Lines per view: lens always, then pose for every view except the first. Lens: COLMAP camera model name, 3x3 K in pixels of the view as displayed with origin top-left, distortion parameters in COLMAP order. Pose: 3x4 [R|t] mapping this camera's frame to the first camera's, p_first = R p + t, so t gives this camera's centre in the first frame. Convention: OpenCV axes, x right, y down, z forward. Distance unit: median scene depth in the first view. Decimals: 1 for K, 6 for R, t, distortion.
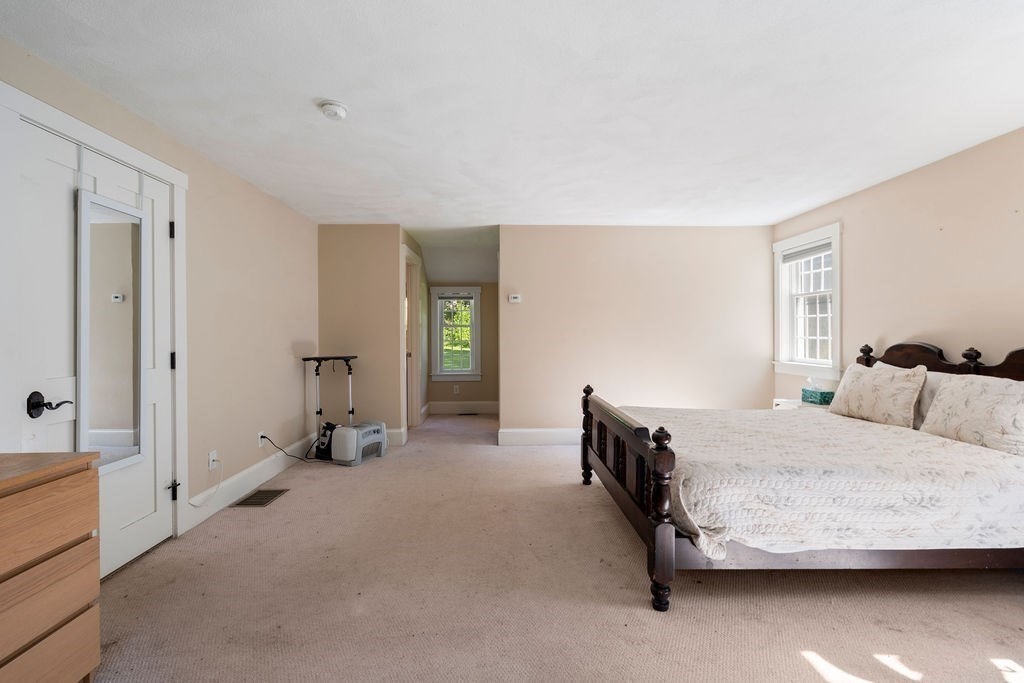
lens RADIAL K [[456.5, 0, 508.6], [0, 456.5, 330.8], [0, 0, 1]] dist [0.000559, -0.000149]
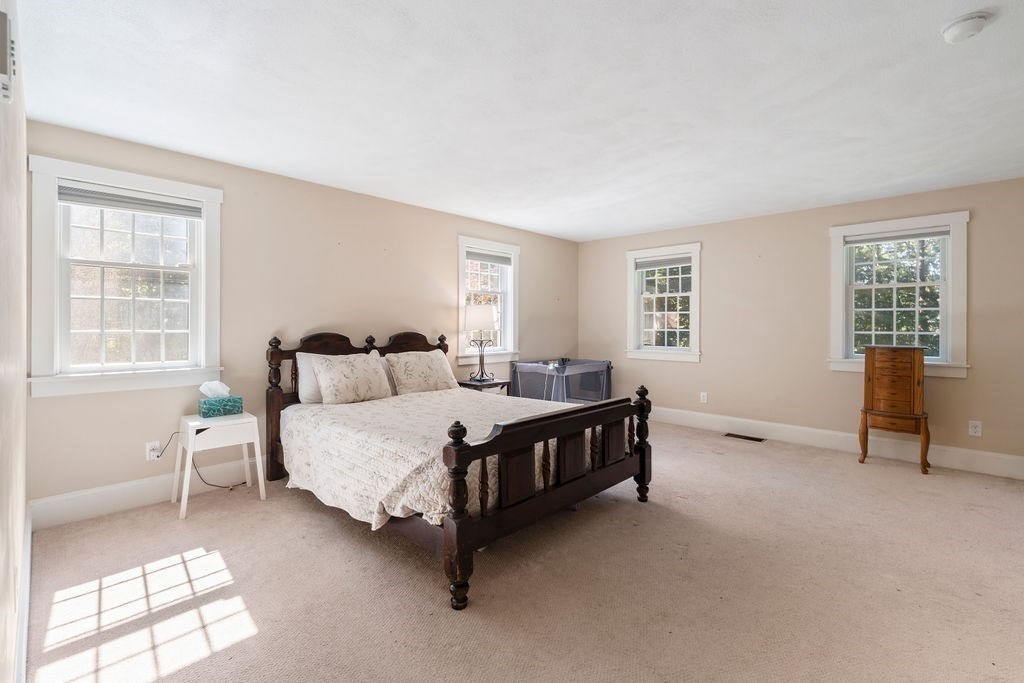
lens RADIAL K [[456.5, 0, 508.6], [0, 456.5, 330.8], [0, 0, 1]] dist [0.000559, -0.000149]
pose [[-0.697678, -0.016557, 0.716220, -0.285373], [-0.009752, 0.999860, 0.013614, -0.001069], [-0.716345, 0.002514, -0.697742, 1.494904]]
